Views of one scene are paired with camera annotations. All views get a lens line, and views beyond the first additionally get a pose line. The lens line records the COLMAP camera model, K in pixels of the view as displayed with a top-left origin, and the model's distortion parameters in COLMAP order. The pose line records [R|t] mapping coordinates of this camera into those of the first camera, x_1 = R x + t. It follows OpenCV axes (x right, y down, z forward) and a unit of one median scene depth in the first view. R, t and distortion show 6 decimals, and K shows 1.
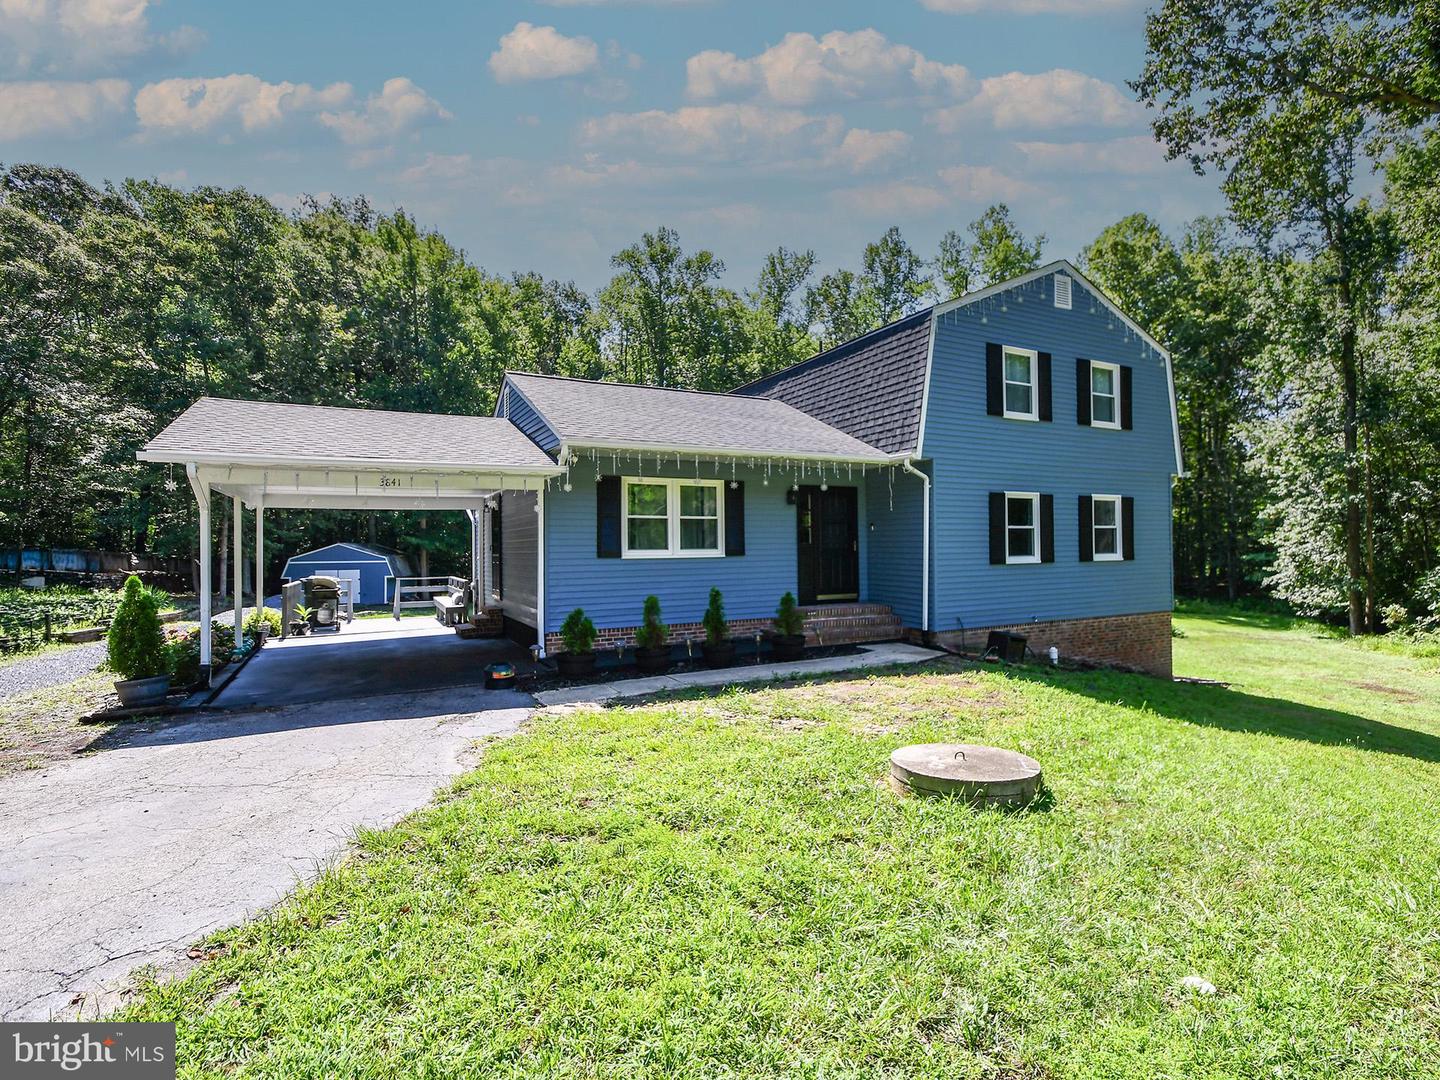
lens RADIAL K [[688.8, 0, 713.9], [0, 688.8, 535.6], [0, 0, 1]] dist [0.014606, -0.006876]
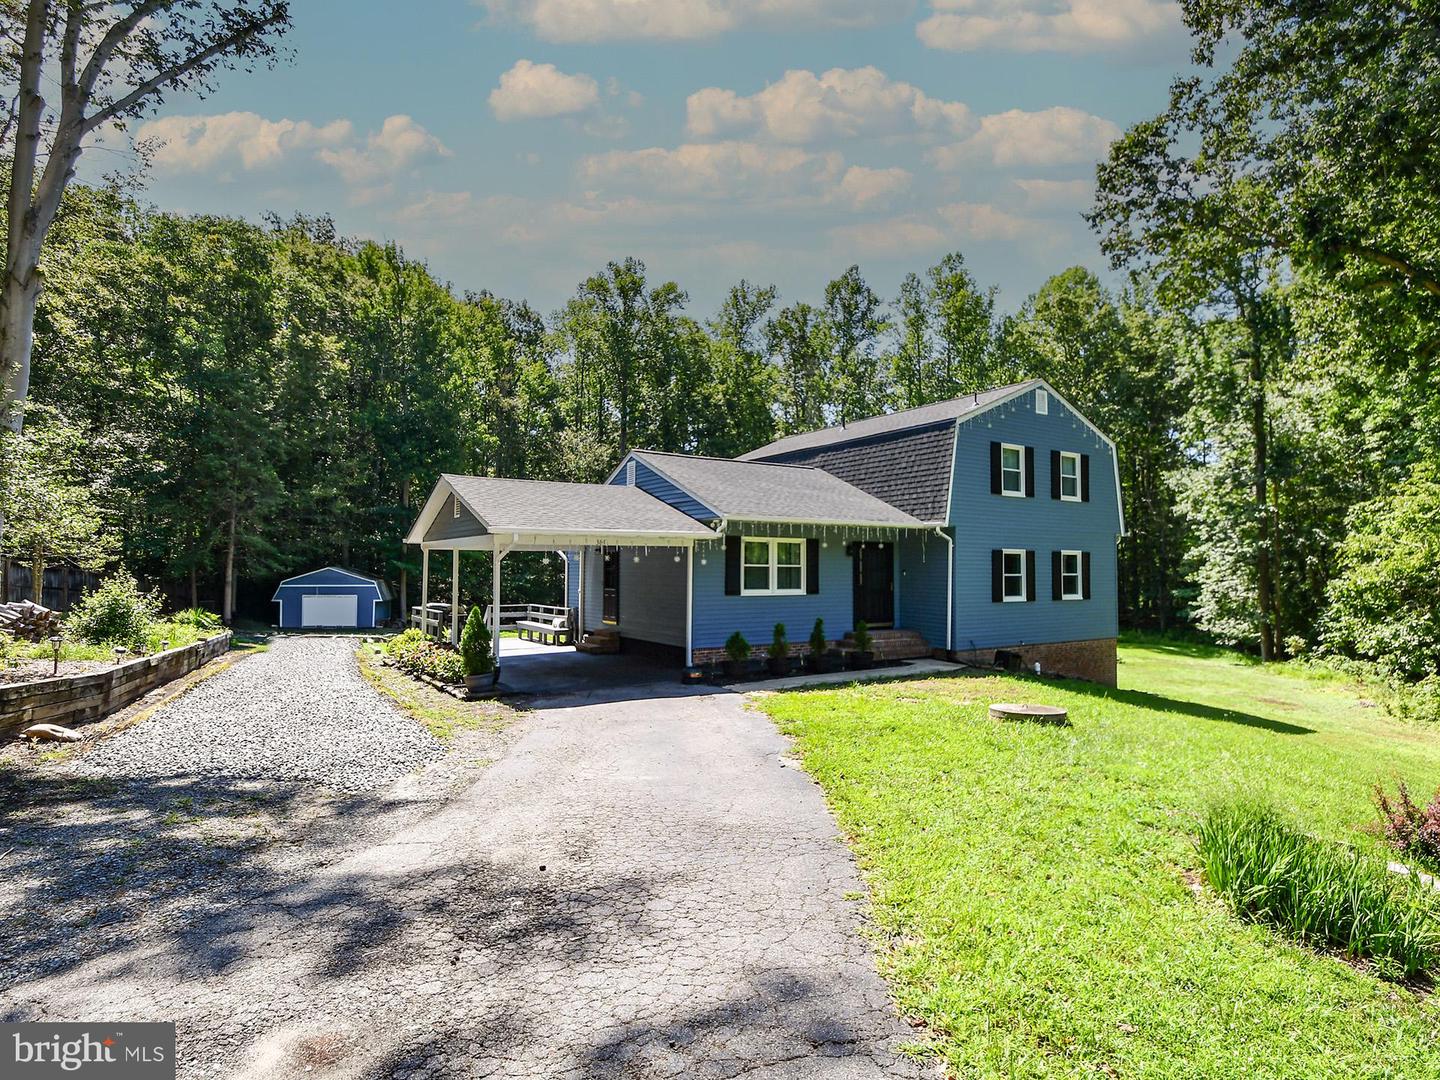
lens RADIAL K [[688.8, 0, 719.5], [0, 688.8, 546.7], [0, 0, 1]] dist [0.014606, -0.006876]
pose [[0.997323, 0.017128, 0.071082, -0.066436], [-0.015534, 0.999617, -0.022915, -0.007910], [-0.071447, 0.021749, 0.997207, -0.092172]]
